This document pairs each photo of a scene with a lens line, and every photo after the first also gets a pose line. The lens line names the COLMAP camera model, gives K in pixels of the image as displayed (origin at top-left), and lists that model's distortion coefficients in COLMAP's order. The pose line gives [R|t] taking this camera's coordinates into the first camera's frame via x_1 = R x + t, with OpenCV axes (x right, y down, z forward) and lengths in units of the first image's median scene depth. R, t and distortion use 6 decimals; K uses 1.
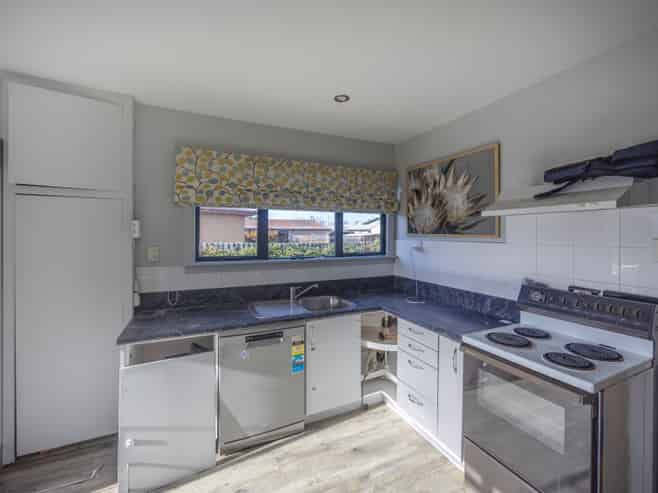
lens RADIAL K [[271.9, 0, 328.5], [0, 271.9, 237.6], [0, 0, 1]] dist [-0.017456, -0.000121]
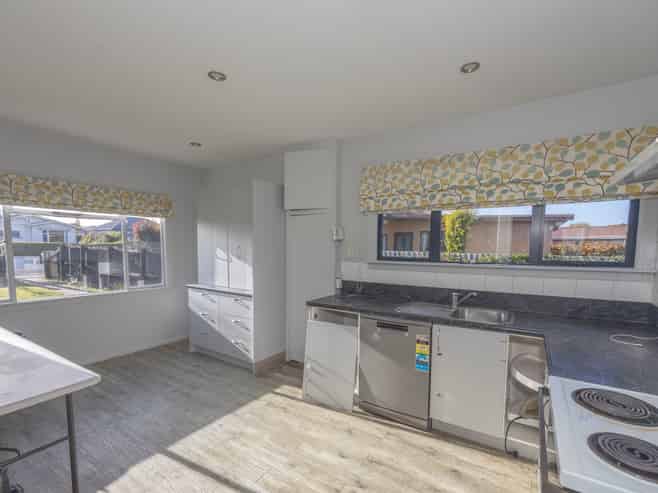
lens RADIAL K [[310.5, 0, 328.8], [0, 310.5, 260.9], [0, 0, 1]] dist [0.000152, 0.000127]
pose [[0.535368, 0.048909, -0.843202, 0.606591], [-0.004867, 0.998484, 0.054826, 0.021076], [0.844605, -0.025248, 0.534794, 0.082394]]
